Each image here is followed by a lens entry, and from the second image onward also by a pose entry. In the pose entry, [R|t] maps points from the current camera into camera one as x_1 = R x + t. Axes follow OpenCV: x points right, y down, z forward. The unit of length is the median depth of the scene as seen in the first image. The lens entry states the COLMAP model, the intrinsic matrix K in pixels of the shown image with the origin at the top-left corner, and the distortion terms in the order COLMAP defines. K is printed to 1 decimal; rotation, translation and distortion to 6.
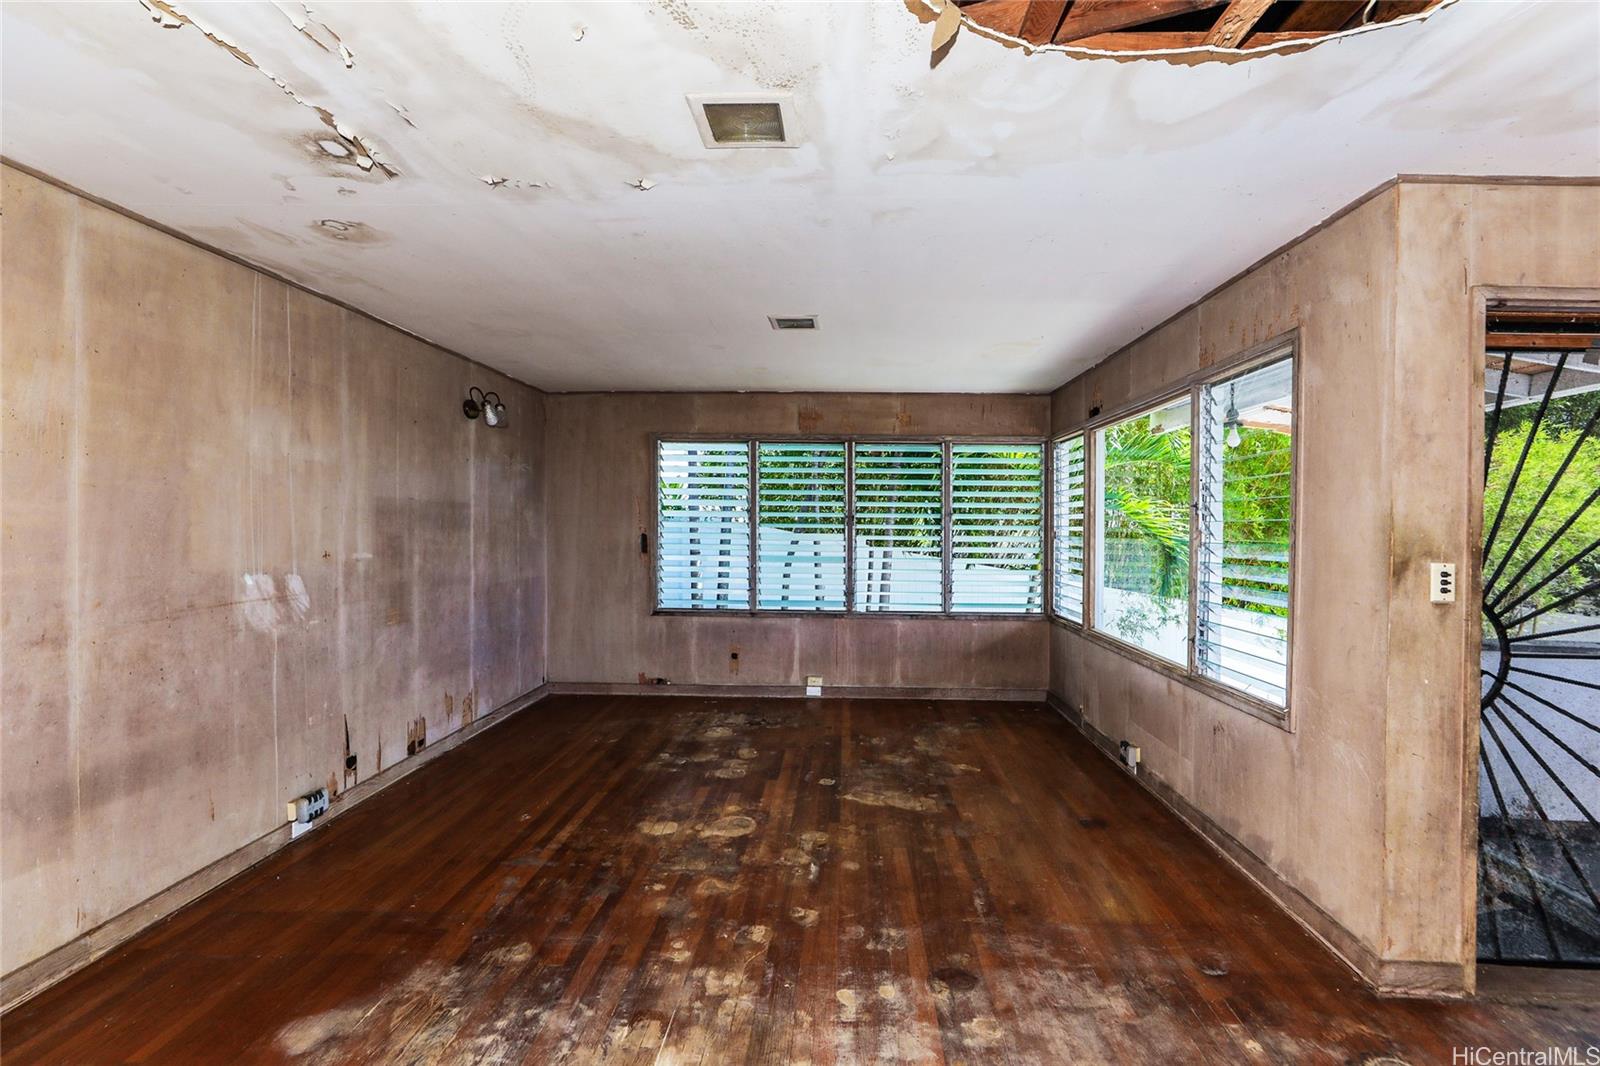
lens RADIAL K [[734.6, 0, 805.4], [0, 734.6, 533.7], [0, 0, 1]] dist [-0.019876, 0.007969]
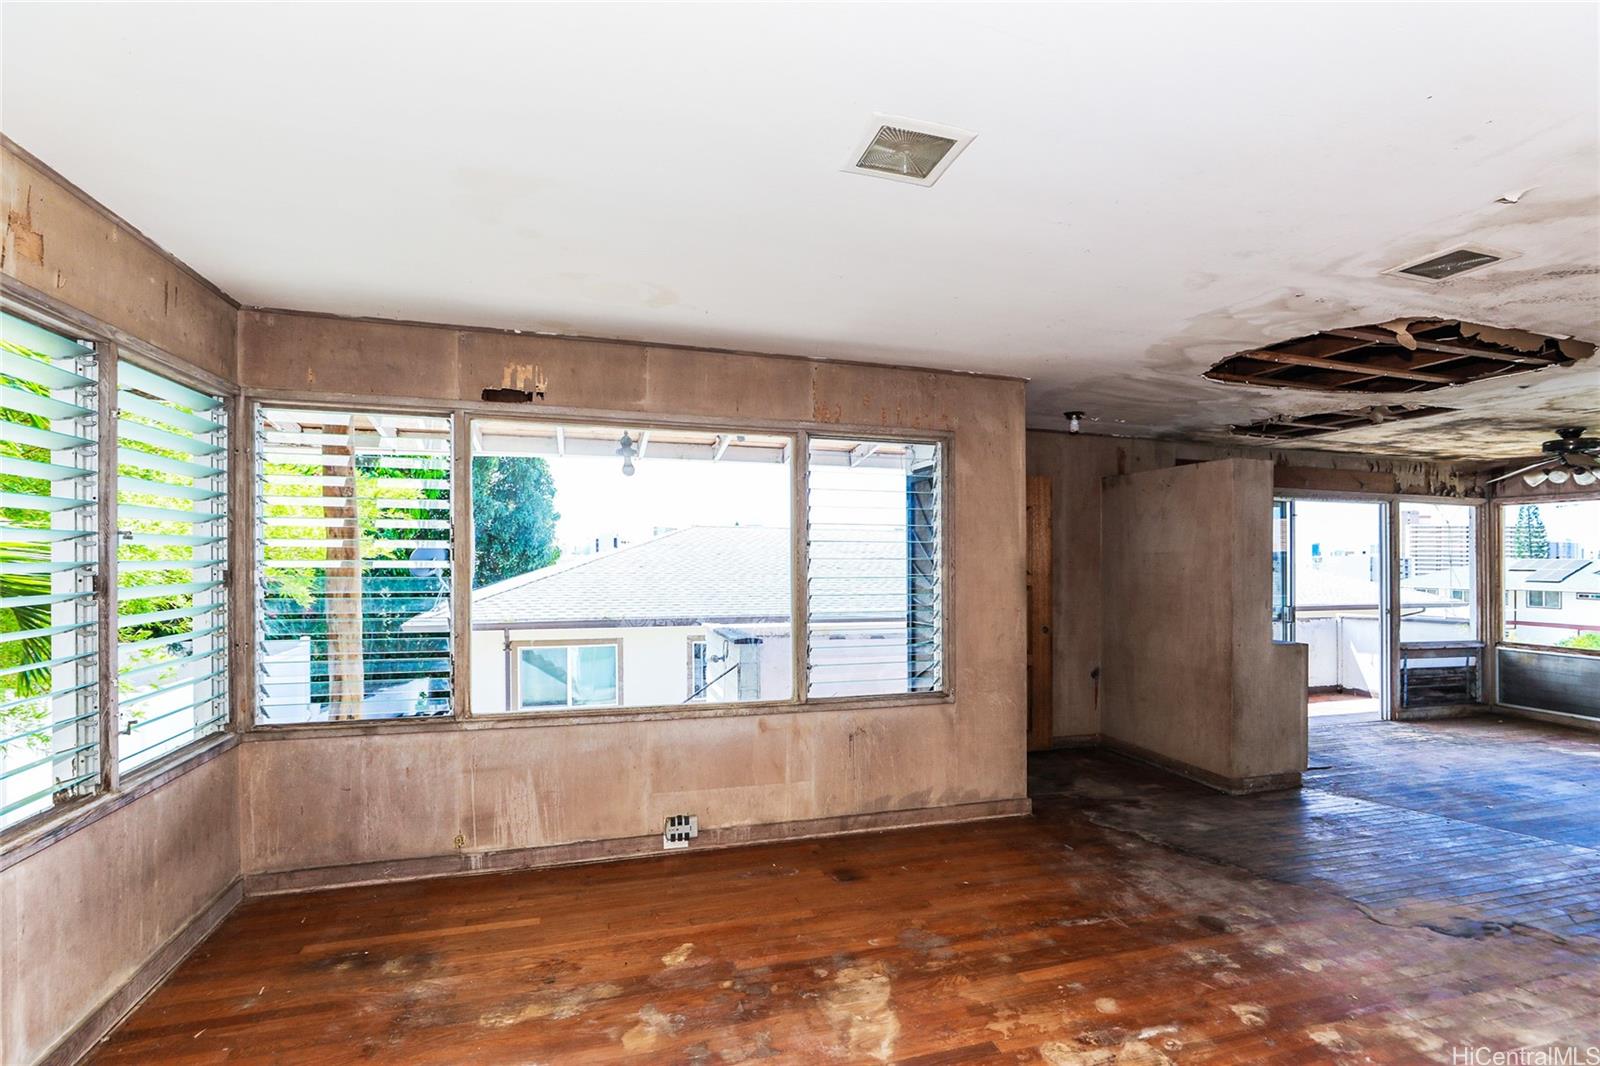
lens RADIAL K [[734.6, 0, 804.6], [0, 734.6, 545.5], [0, 0, 1]] dist [-0.019876, 0.007969]
pose [[-0.333373, 0.005051, 0.942781, -0.622241], [-0.000413, 0.999985, -0.005503, -0.038865], [-0.942795, -0.002224, -0.333366, 1.713814]]
